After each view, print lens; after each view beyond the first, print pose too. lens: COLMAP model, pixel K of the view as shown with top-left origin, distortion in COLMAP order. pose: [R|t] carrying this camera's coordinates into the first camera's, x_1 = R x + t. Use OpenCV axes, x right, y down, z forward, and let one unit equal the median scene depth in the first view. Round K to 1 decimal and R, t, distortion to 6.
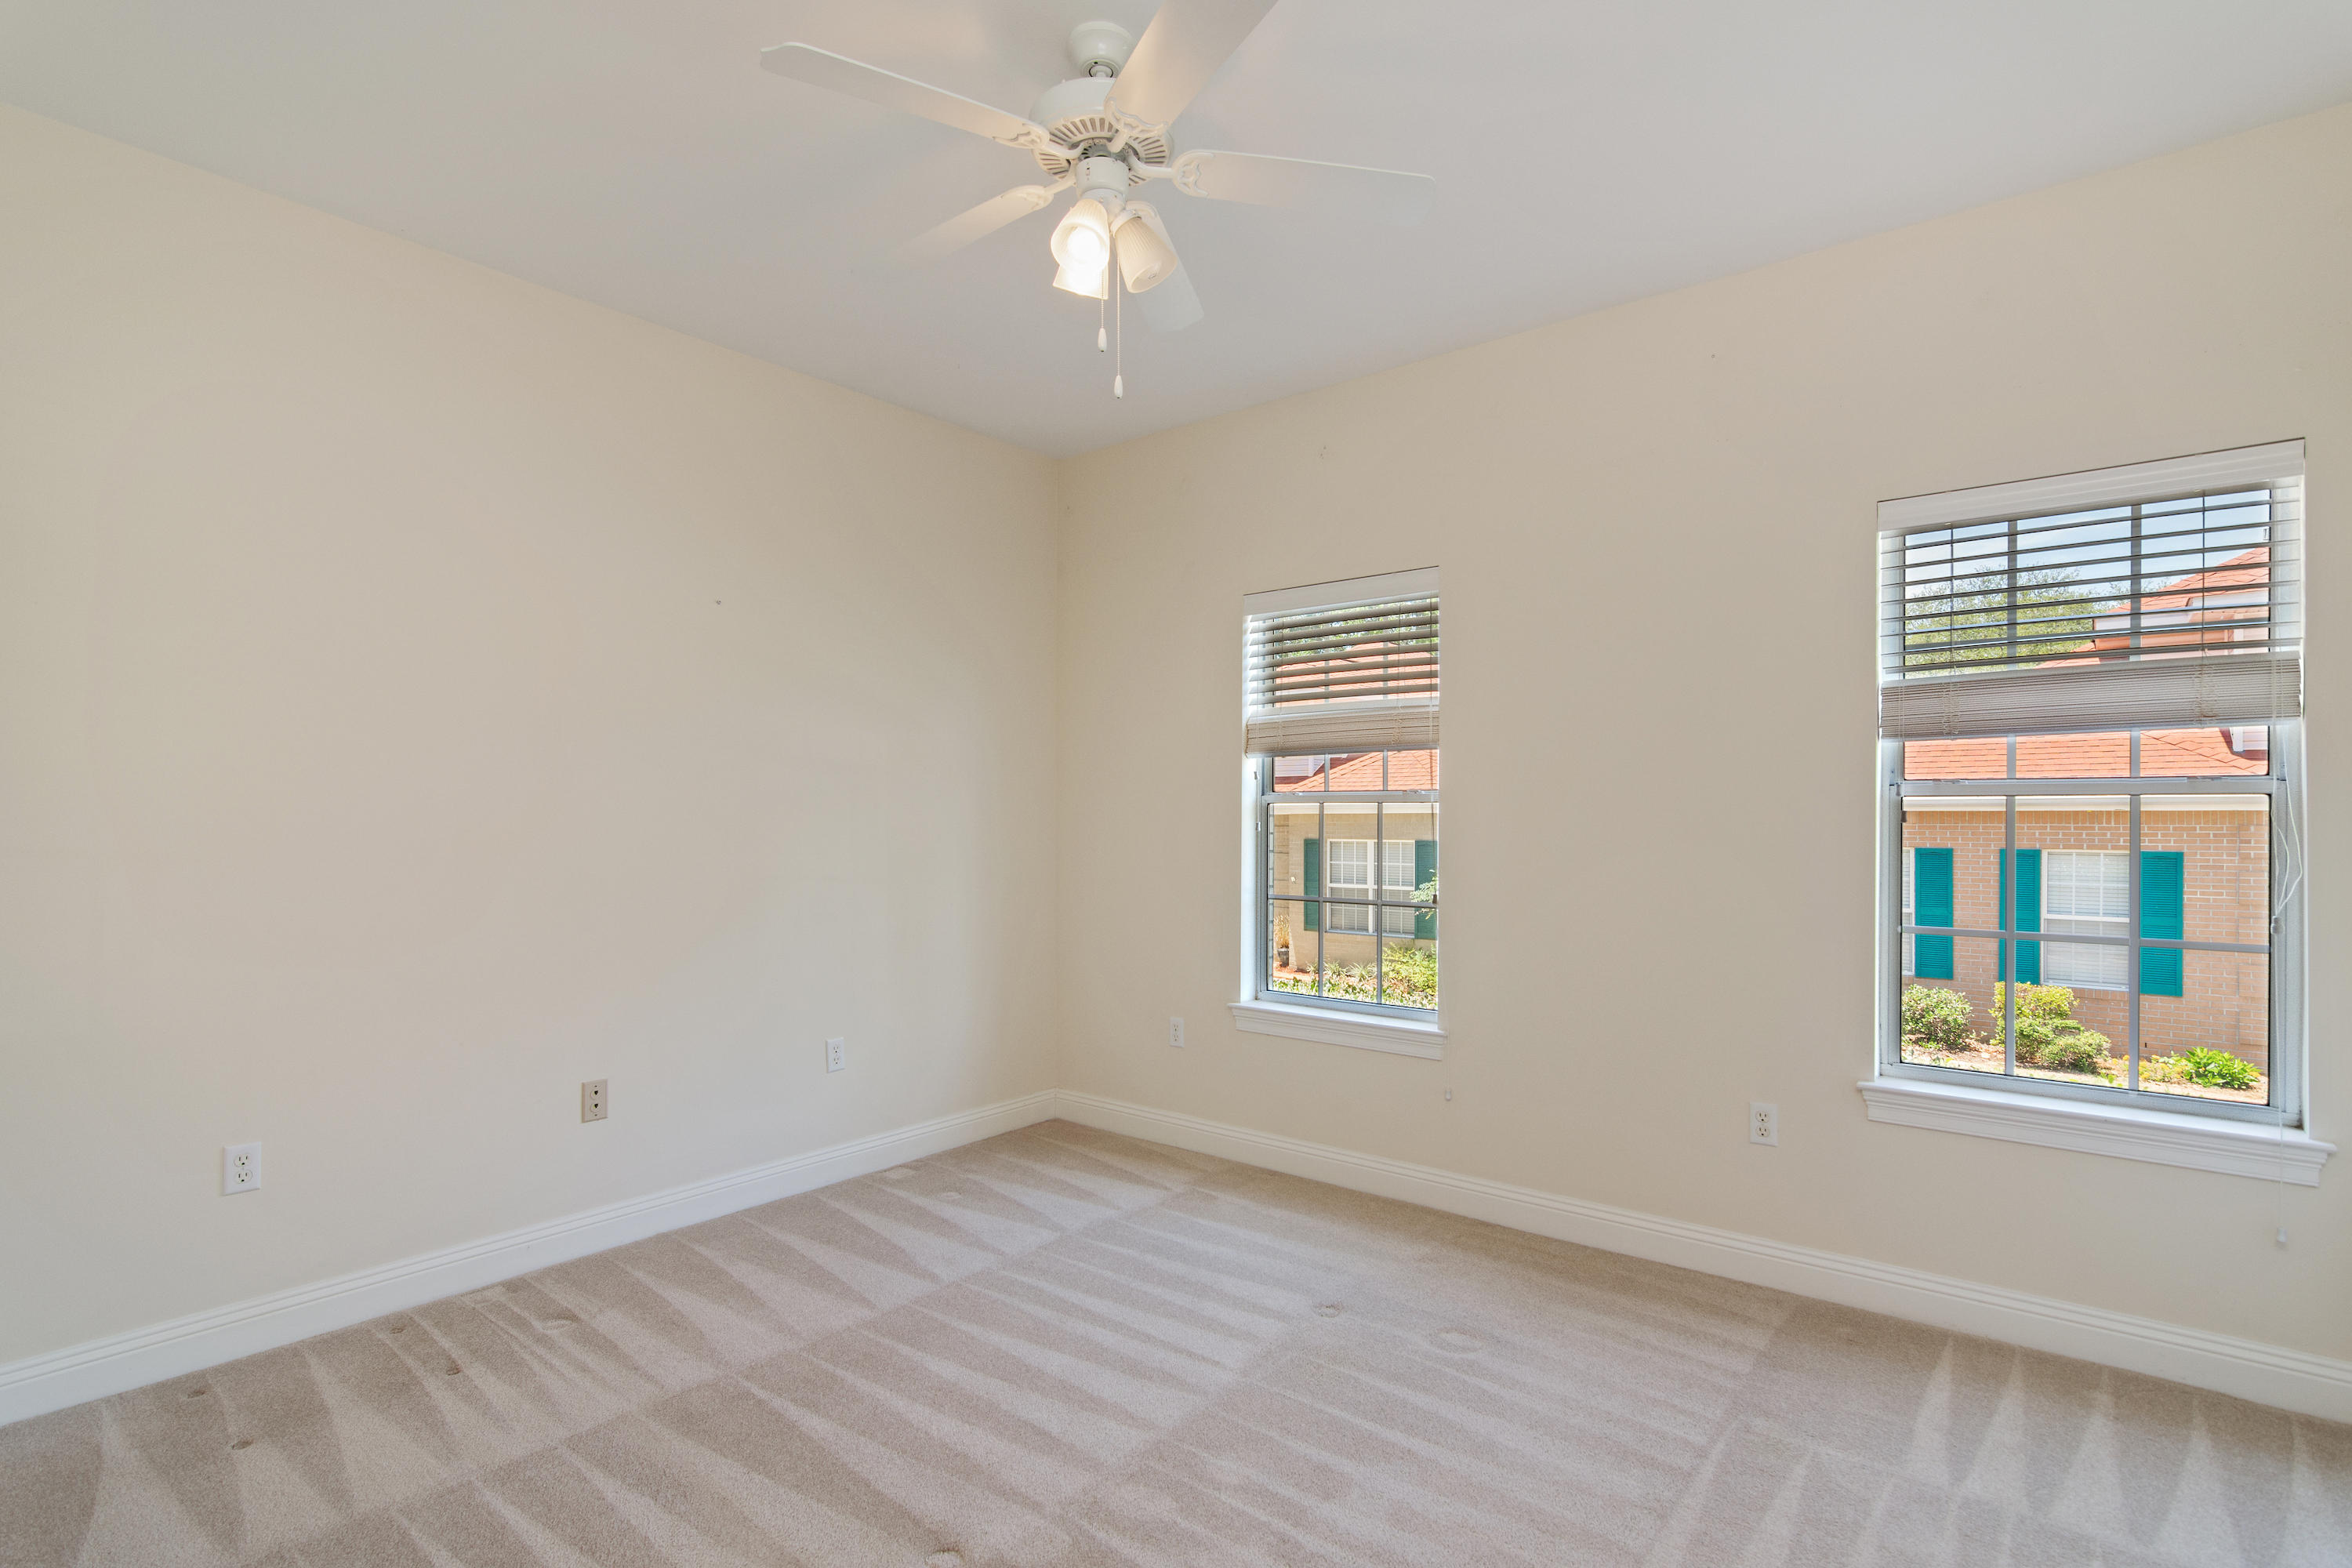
lens RADIAL K [[1125.0, 0, 1172.8], [0, 1125.0, 793.2], [0, 0, 1]] dist [0.001343, 0.000031]
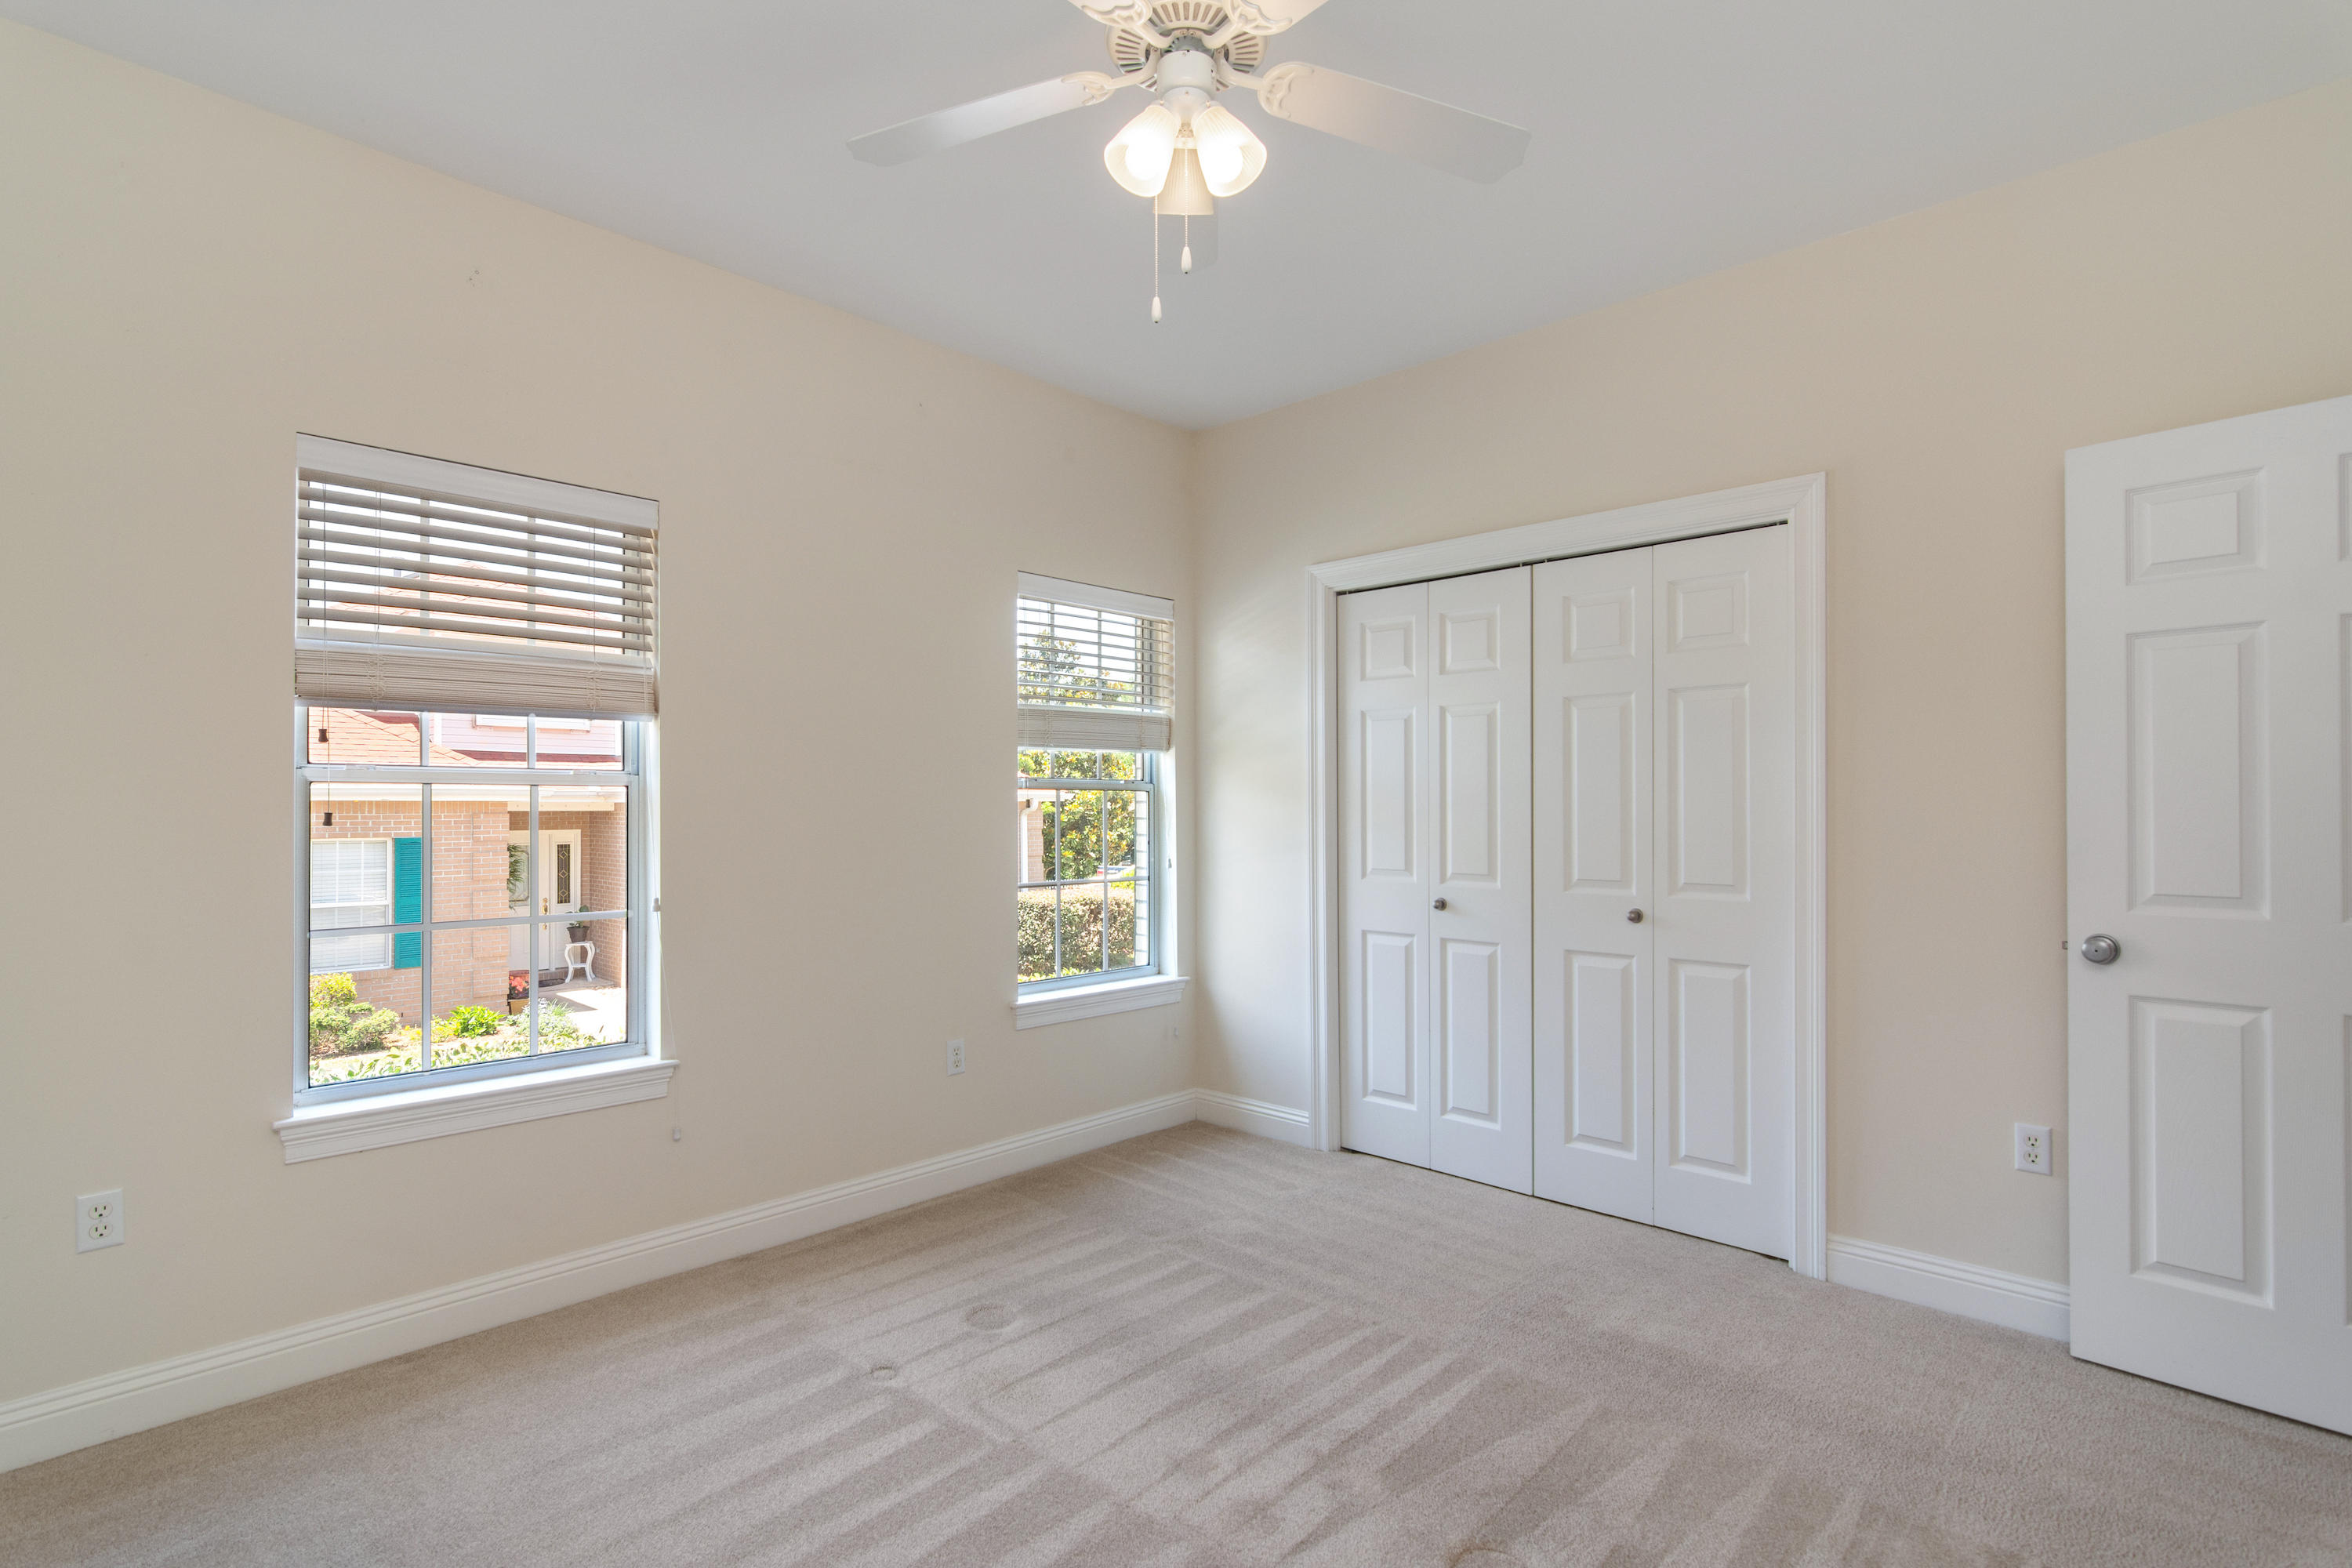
lens RADIAL K [[1125.0, 0, 1174.8], [0, 1125.0, 800.8], [0, 0, 1]] dist [0.001343, 0.000031]
pose [[0.097225, 0.005099, 0.995249, -0.165172], [-0.020282, 0.999789, -0.003141, 0.003897], [-0.995056, -0.019880, 0.097308, 0.162608]]
